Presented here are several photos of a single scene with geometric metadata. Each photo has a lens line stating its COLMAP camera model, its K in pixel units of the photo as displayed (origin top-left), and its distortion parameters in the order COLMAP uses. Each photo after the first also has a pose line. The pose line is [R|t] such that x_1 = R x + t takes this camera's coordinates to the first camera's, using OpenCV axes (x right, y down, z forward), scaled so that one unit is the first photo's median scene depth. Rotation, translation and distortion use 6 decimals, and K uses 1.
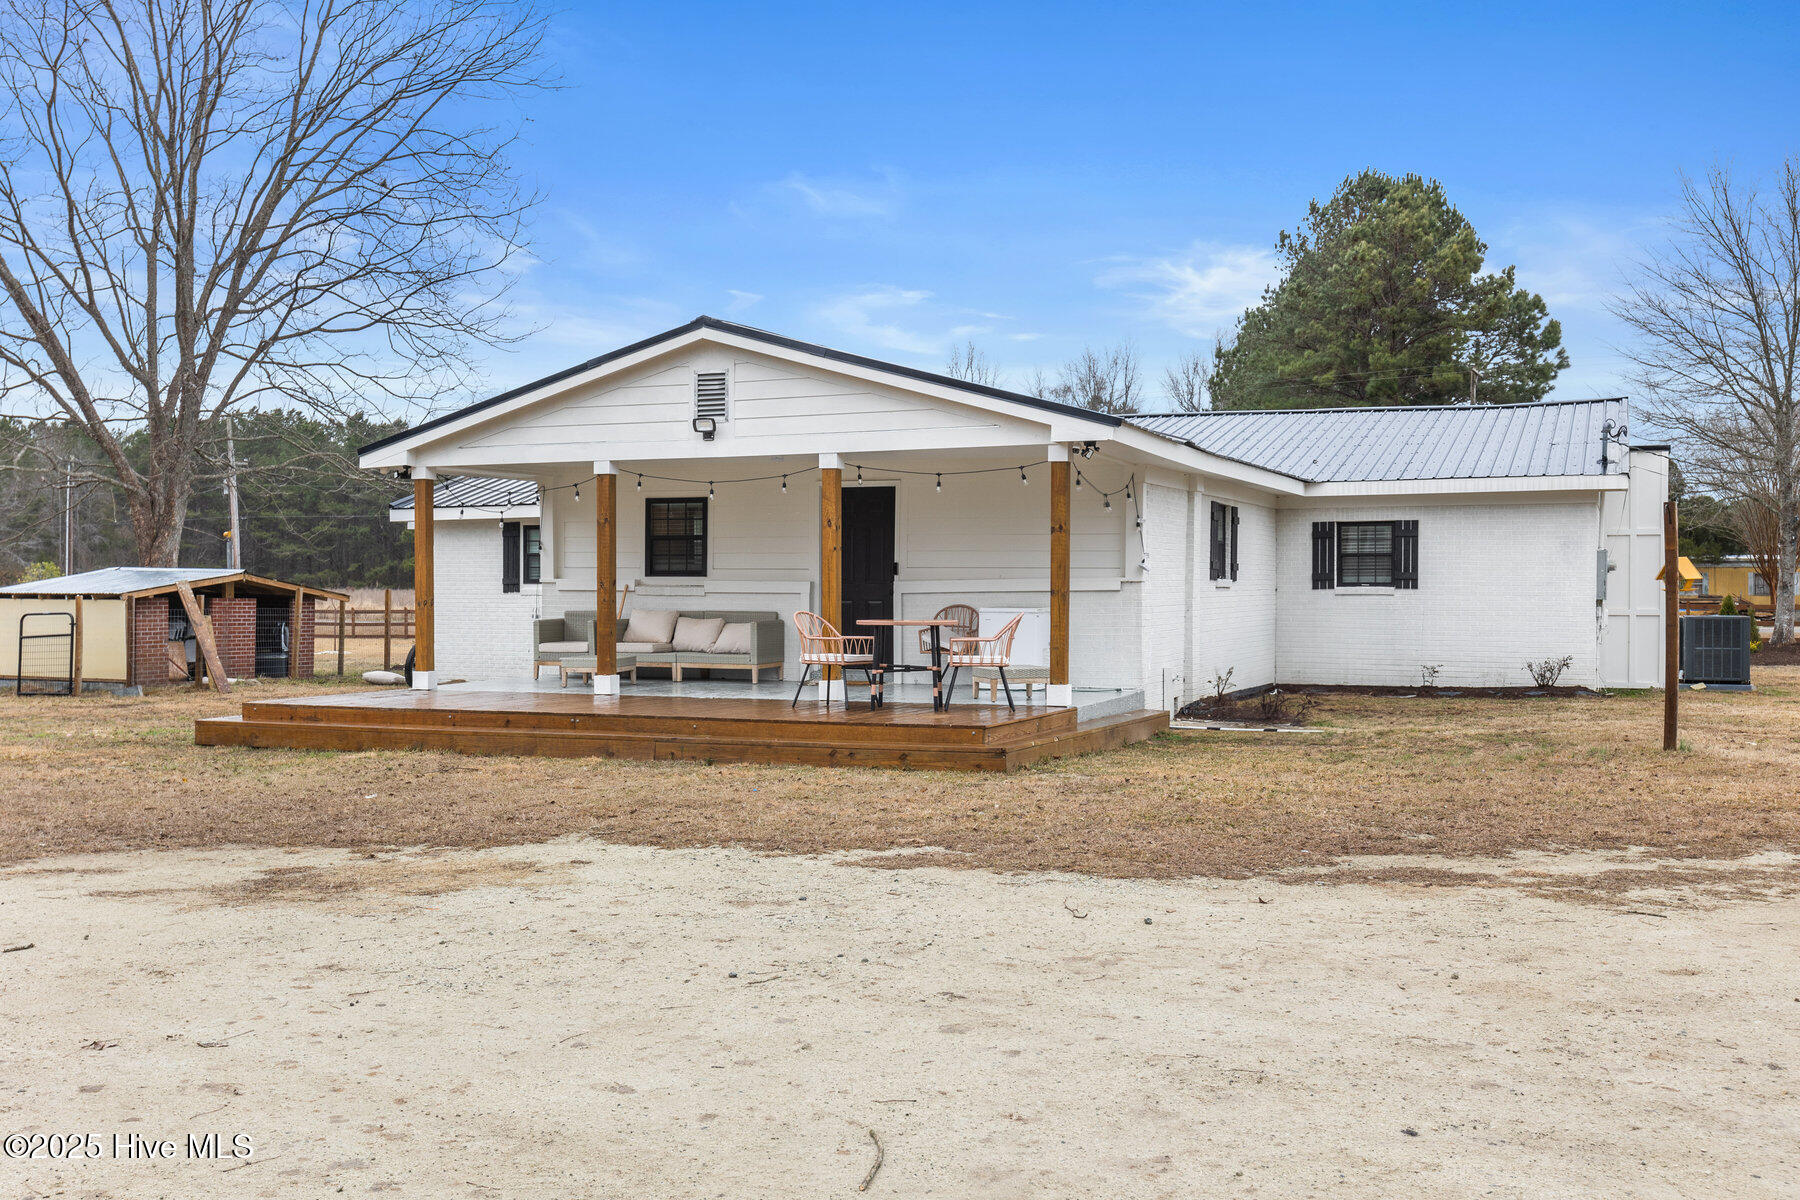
lens RADIAL K [[2330.4, 0, 900.0], [0, 2330.4, 600.0], [0, 0, 1]] dist [-0.038134, 0.016178]
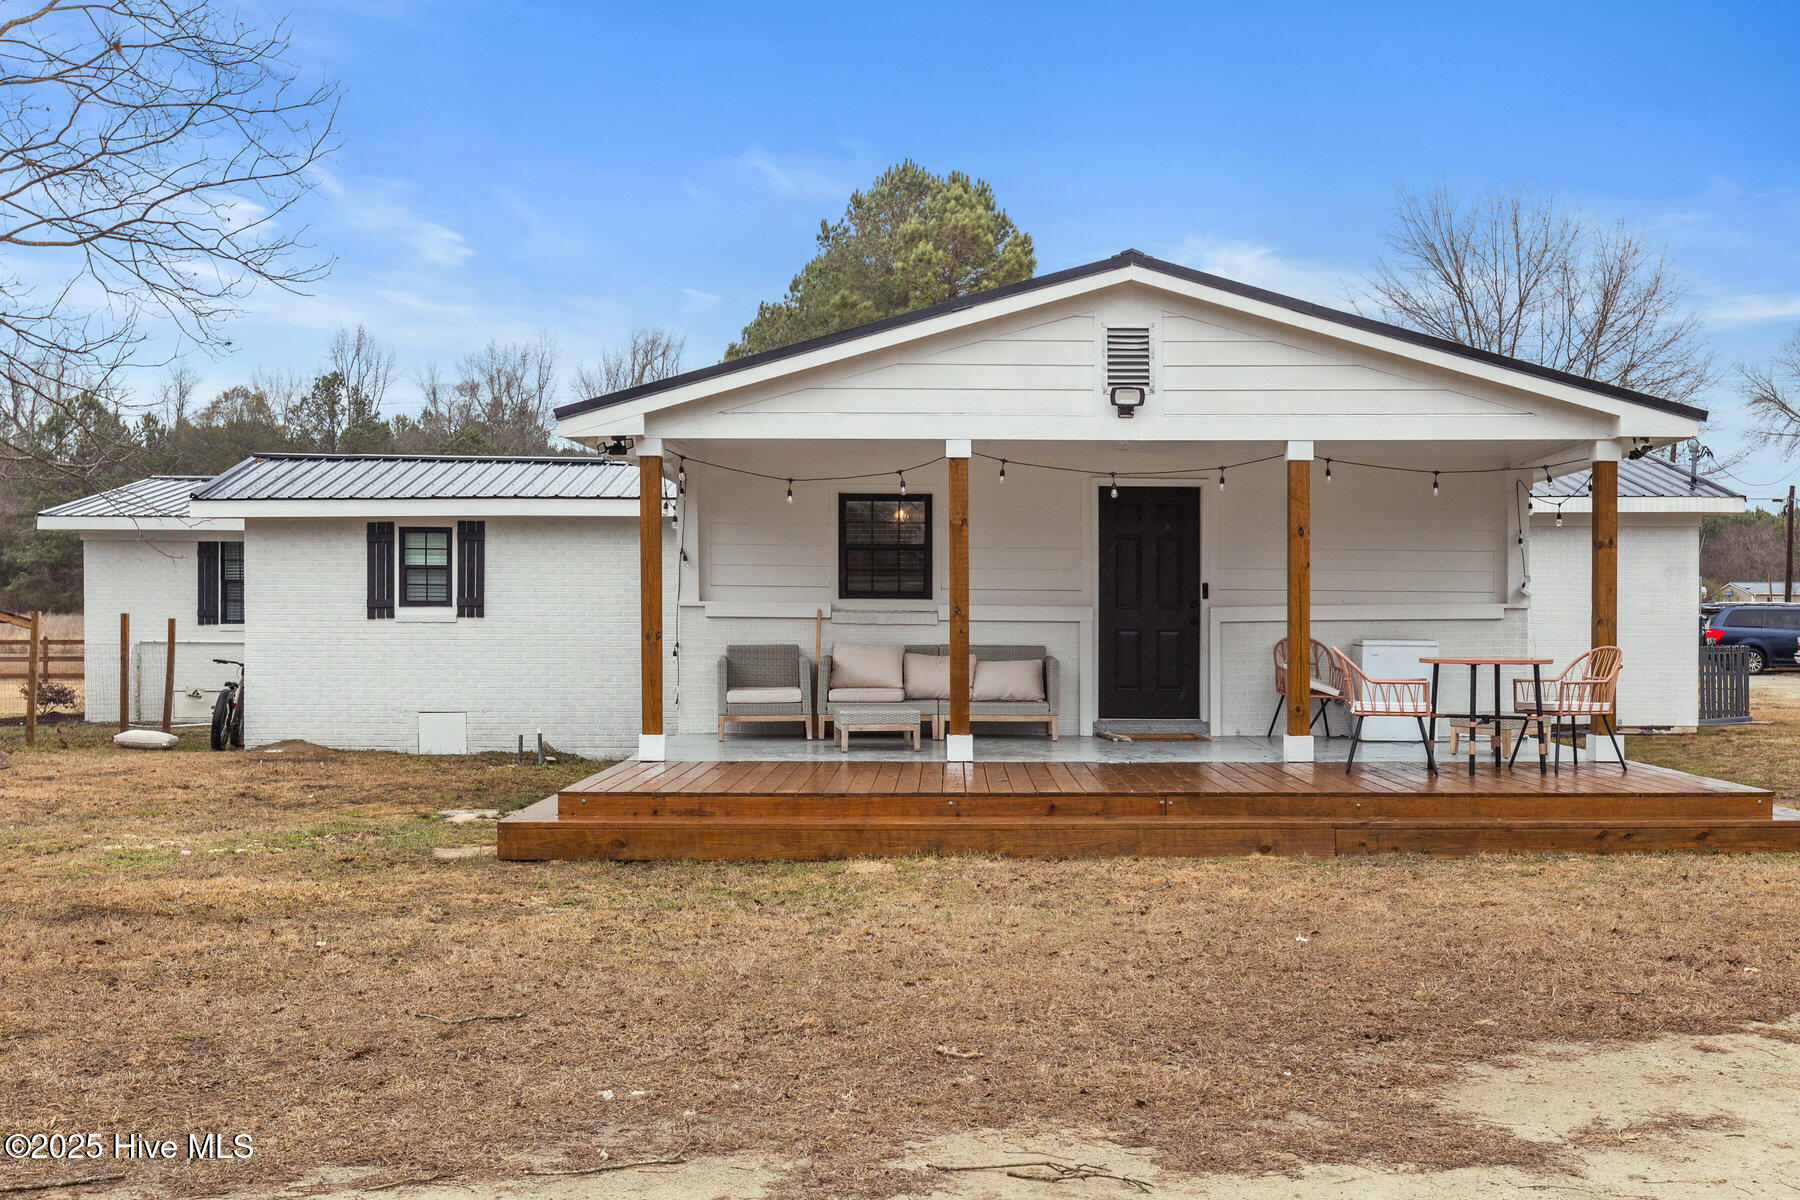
lens RADIAL K [[2330.4, 0, 900.0], [0, 2330.4, 600.0], [0, 0, 1]] dist [-0.038134, 0.016178]
pose [[0.875147, 0.005667, 0.483824, -0.497749], [-0.000690, 0.999945, -0.010465, -0.002151], [-0.483857, 0.008825, 0.875103, 0.377236]]
